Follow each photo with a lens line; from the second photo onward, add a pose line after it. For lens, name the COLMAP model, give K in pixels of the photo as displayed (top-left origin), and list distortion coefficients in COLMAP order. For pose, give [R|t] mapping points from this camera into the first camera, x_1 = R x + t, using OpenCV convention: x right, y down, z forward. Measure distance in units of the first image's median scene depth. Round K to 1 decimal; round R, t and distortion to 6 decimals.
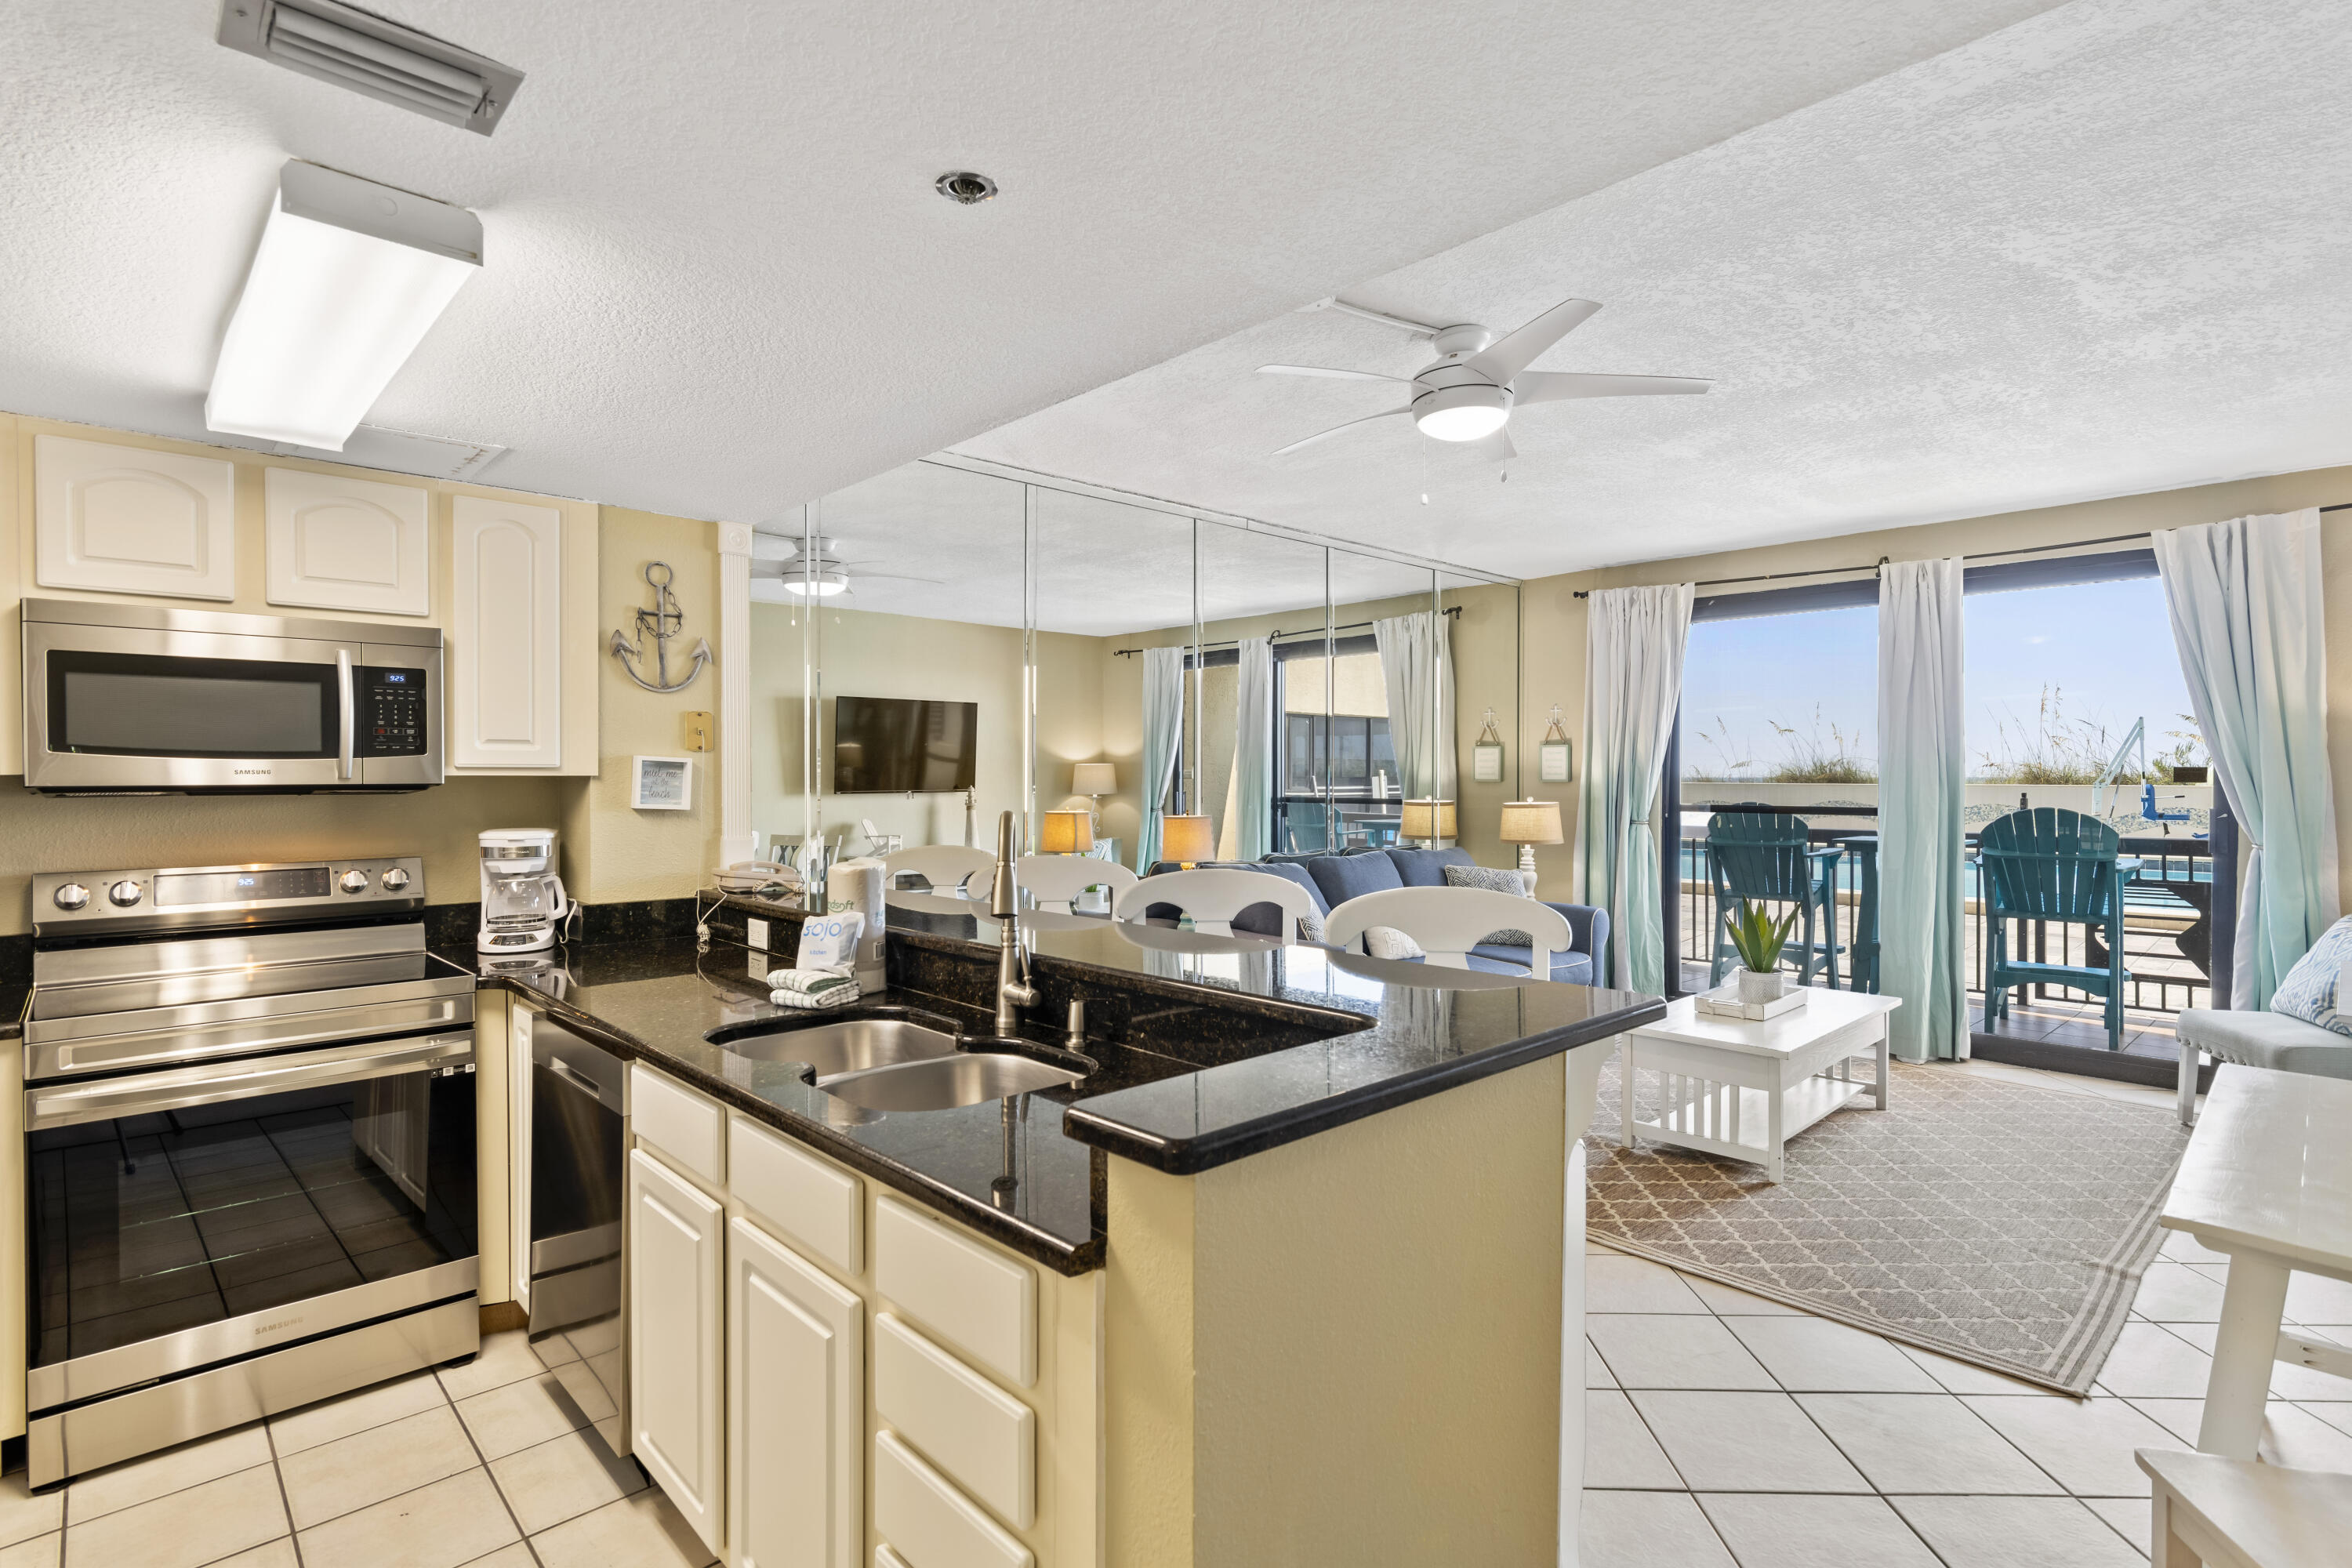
lens RADIAL K [[1152.3, 0, 1171.5], [0, 1152.3, 778.7], [0, 0, 1]] dist [0.001875, 0.001512]
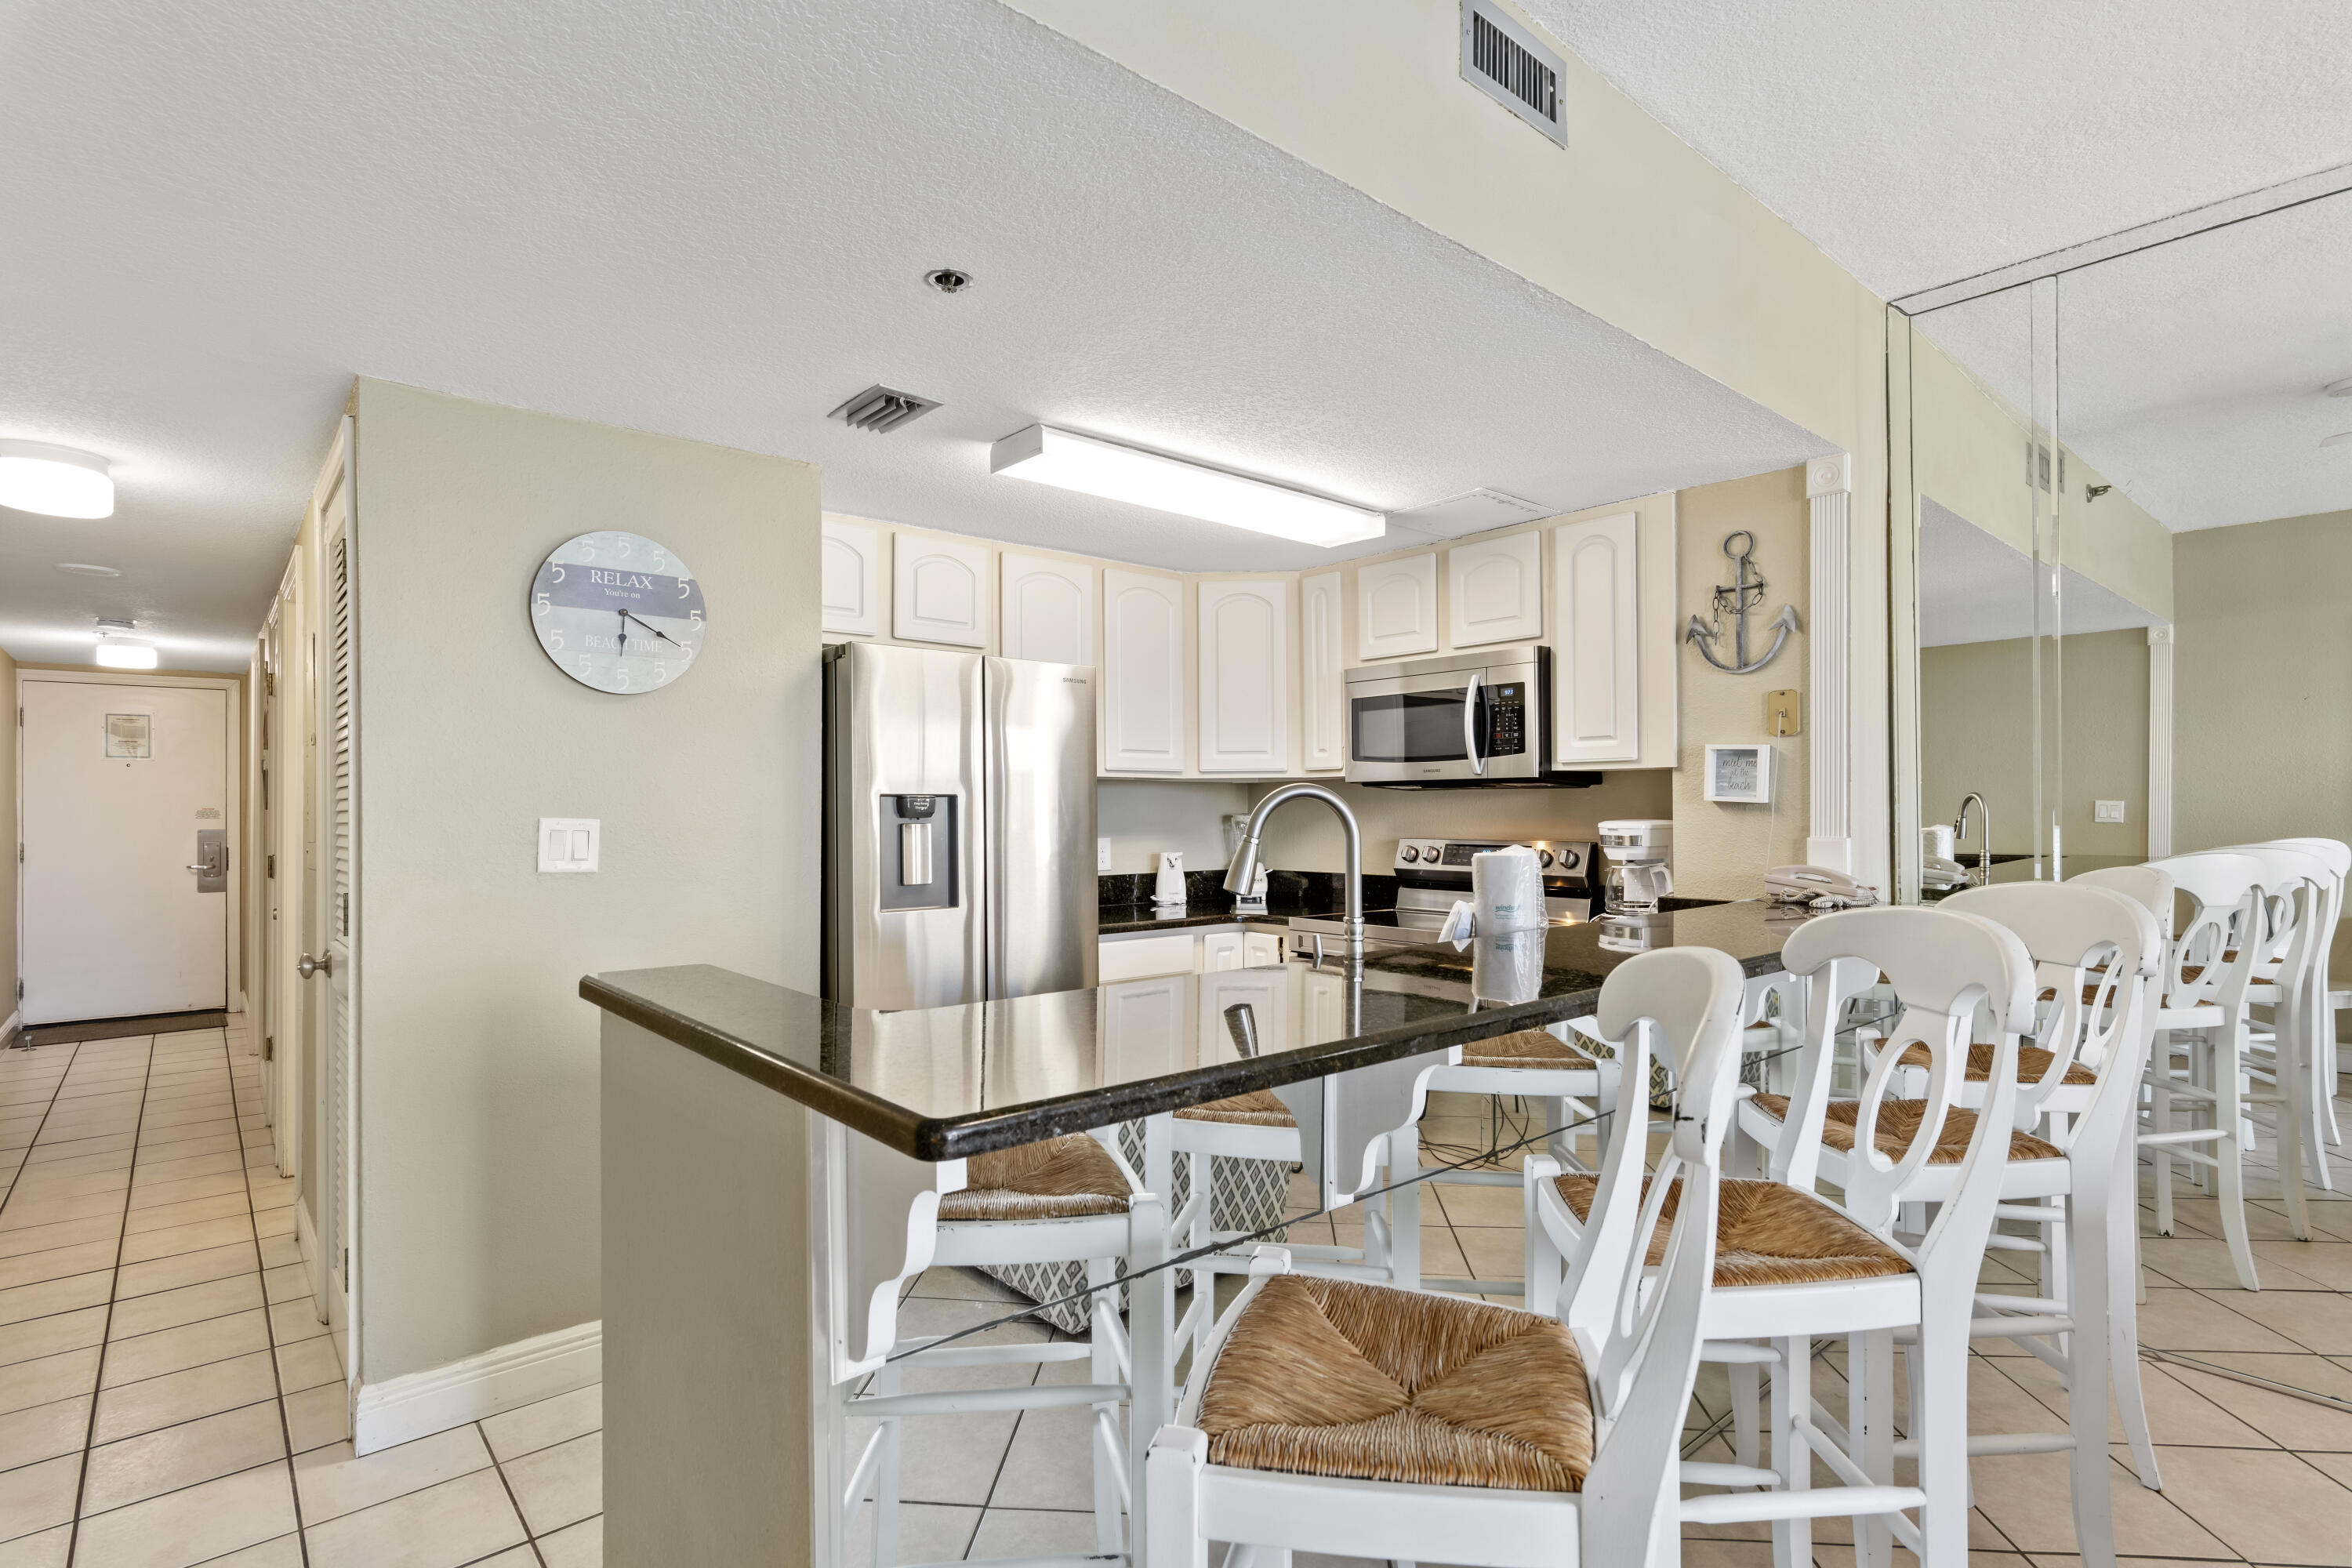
lens RADIAL K [[1152.3, 0, 1172.2], [0, 1152.3, 801.7], [0, 0, 1]] dist [0.001875, 0.001512]
pose [[-0.050889, -0.004772, -0.998693, 0.487955], [0.000703, 0.999988, -0.004814, 0.030367], [0.998704, -0.000947, -0.050885, 0.598137]]
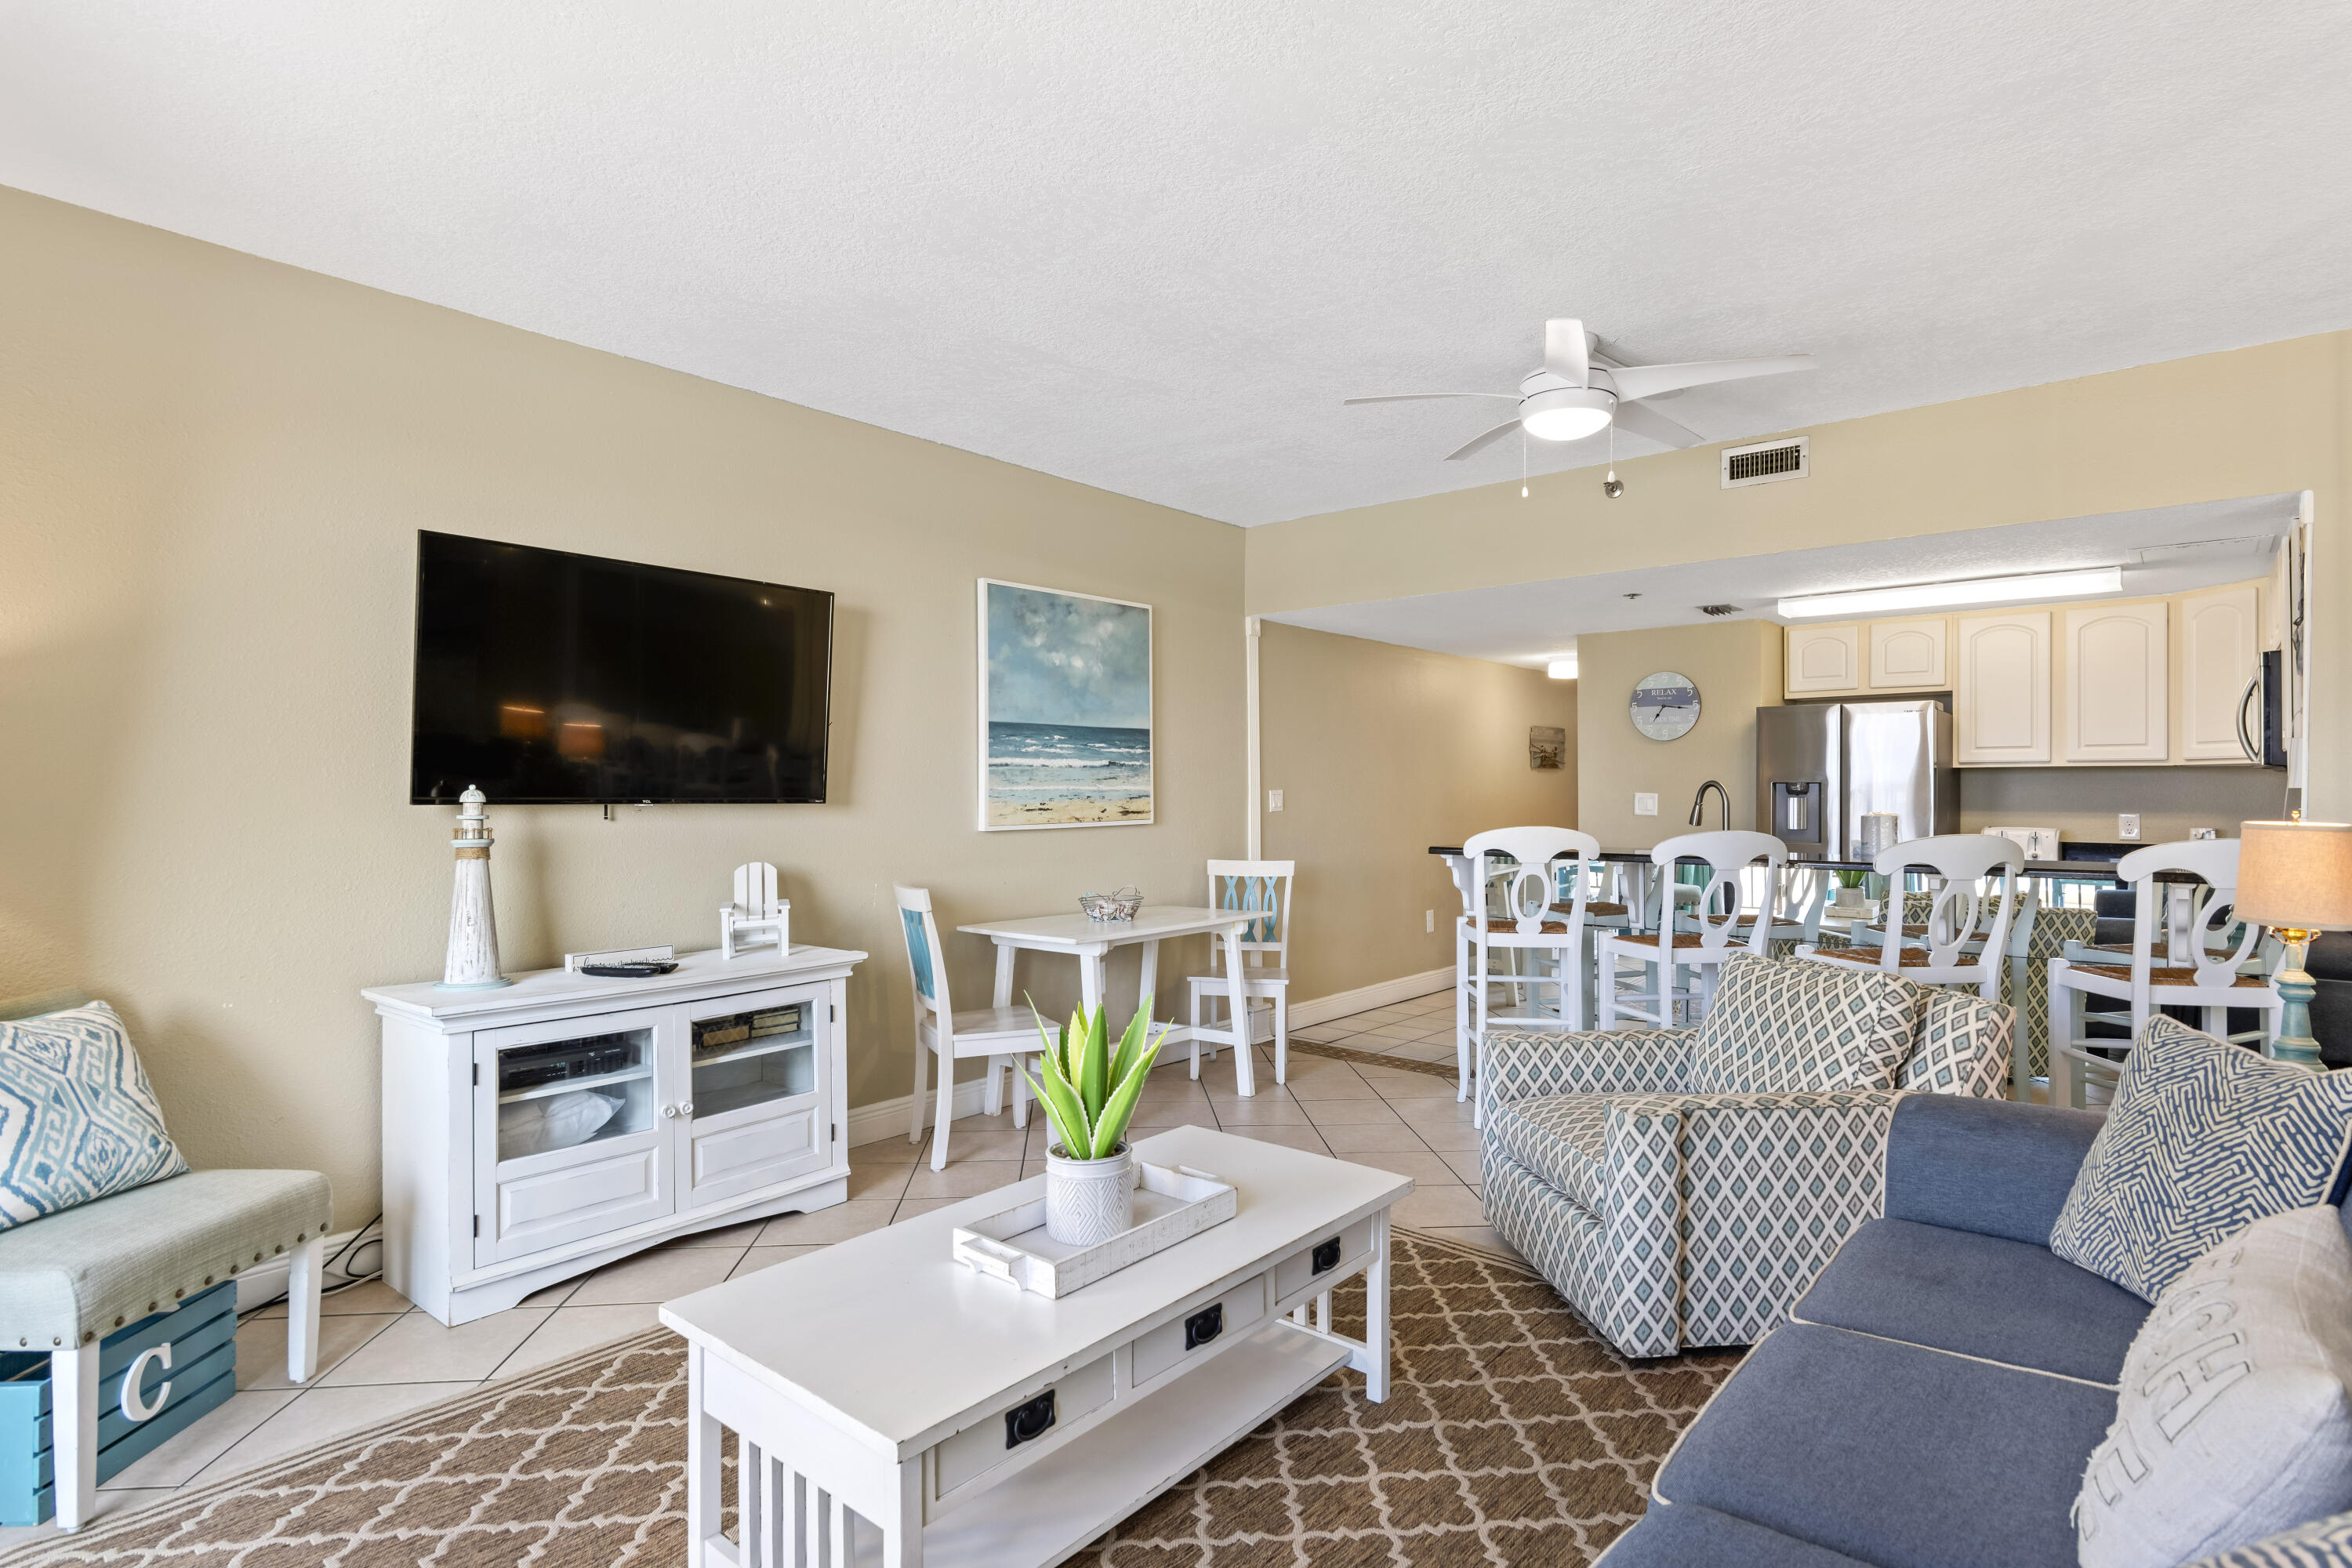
lens RADIAL K [[1152.3, 0, 1200.2], [0, 1152.3, 779.0], [0, 0, 1]] dist [0.001875, 0.001512]
pose [[-0.992826, 0.002178, -0.119548, 0.687812], [0.002826, 0.999982, -0.005257, 0.022571], [0.119534, -0.005557, -0.992815, 1.921890]]
